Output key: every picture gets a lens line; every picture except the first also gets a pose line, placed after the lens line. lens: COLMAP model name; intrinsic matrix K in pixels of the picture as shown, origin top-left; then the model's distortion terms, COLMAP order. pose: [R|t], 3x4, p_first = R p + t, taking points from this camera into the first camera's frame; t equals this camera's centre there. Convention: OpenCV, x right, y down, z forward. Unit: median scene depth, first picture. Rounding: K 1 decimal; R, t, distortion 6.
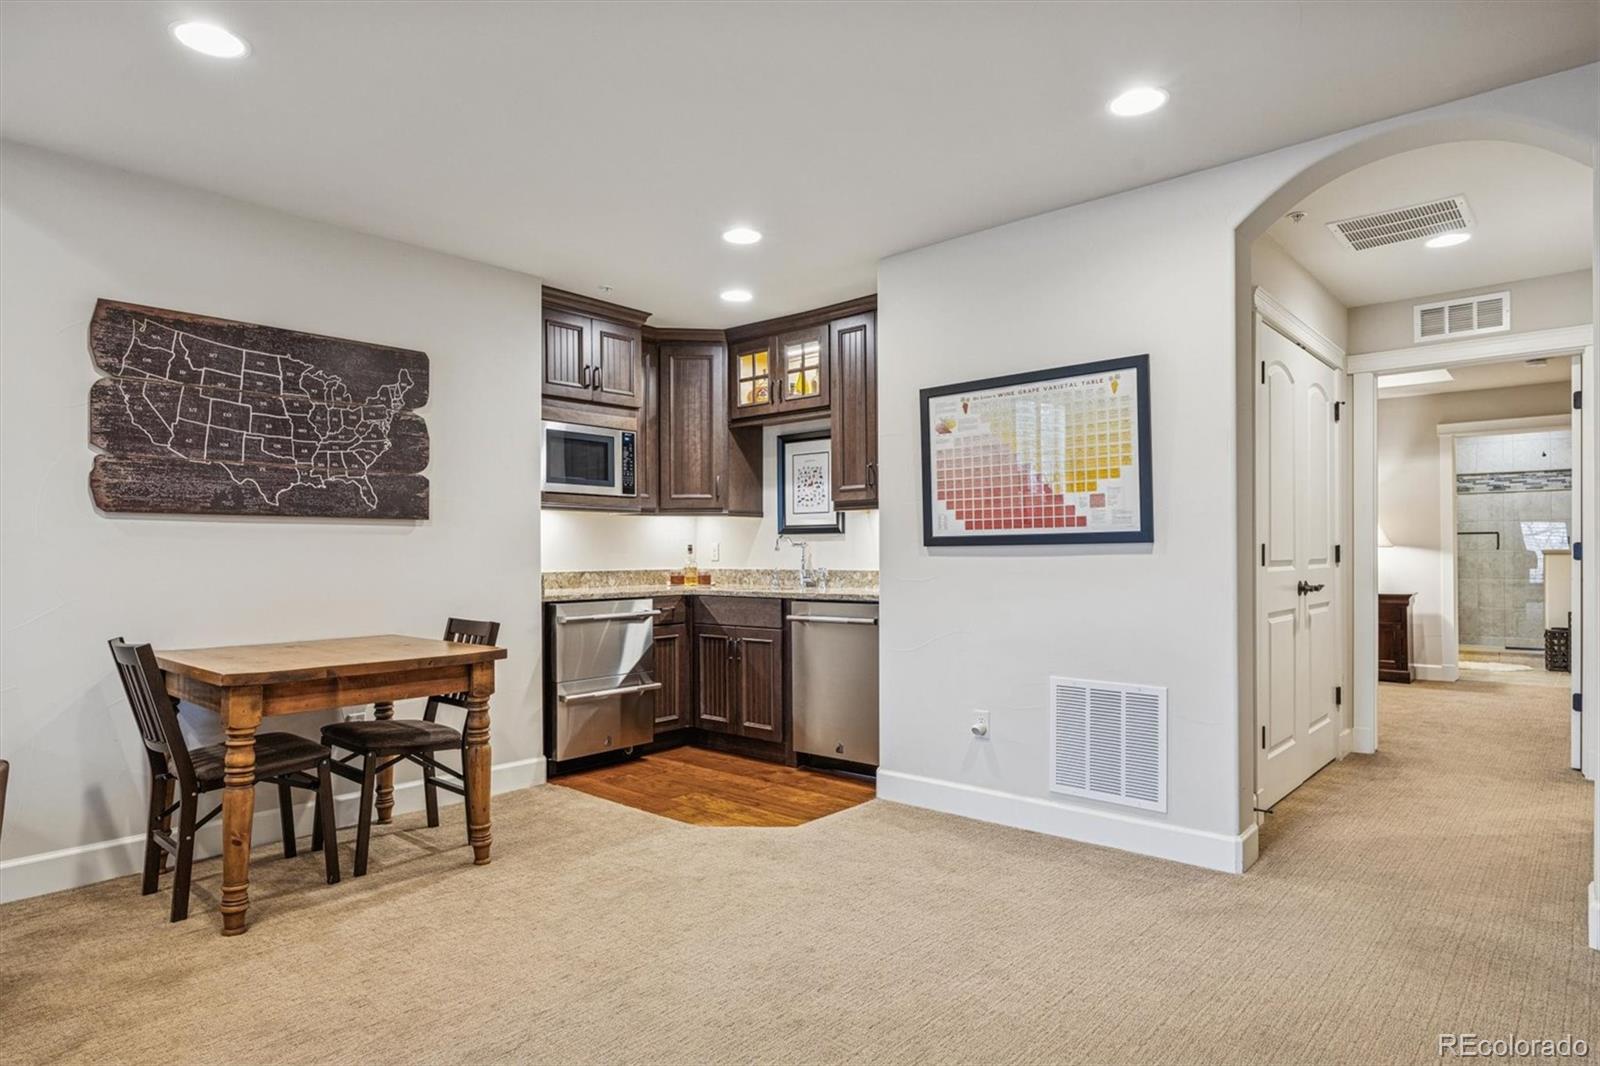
lens RADIAL K [[901.3, 0, 802.6], [0, 901.3, 536.2], [0, 0, 1]] dist [-0.002566, -0.000235]
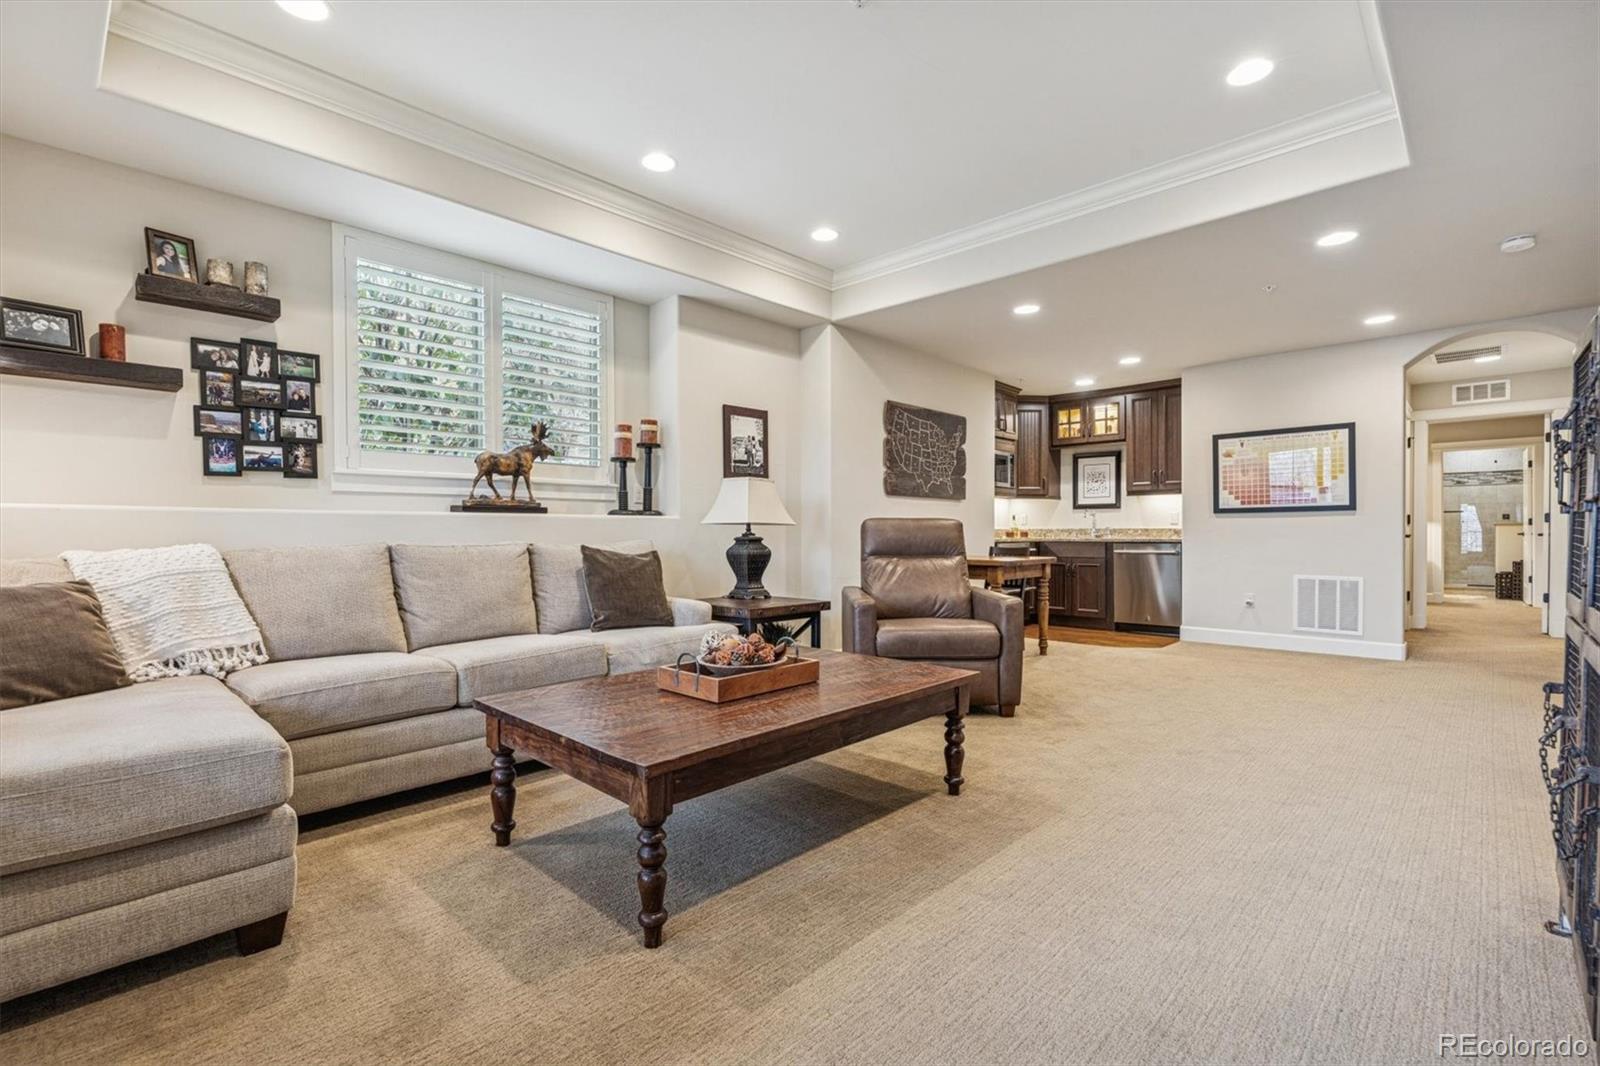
lens RADIAL K [[715.0, 0, 802.6], [0, 715.0, 523.1], [0, 0, 1]] dist [0.000001, 0.000355]
pose [[0.999313, 0.003161, -0.036917, -0.722128], [-0.002920, 0.999974, 0.006592, 0.025100], [0.036937, -0.006480, 0.999297, -0.623555]]
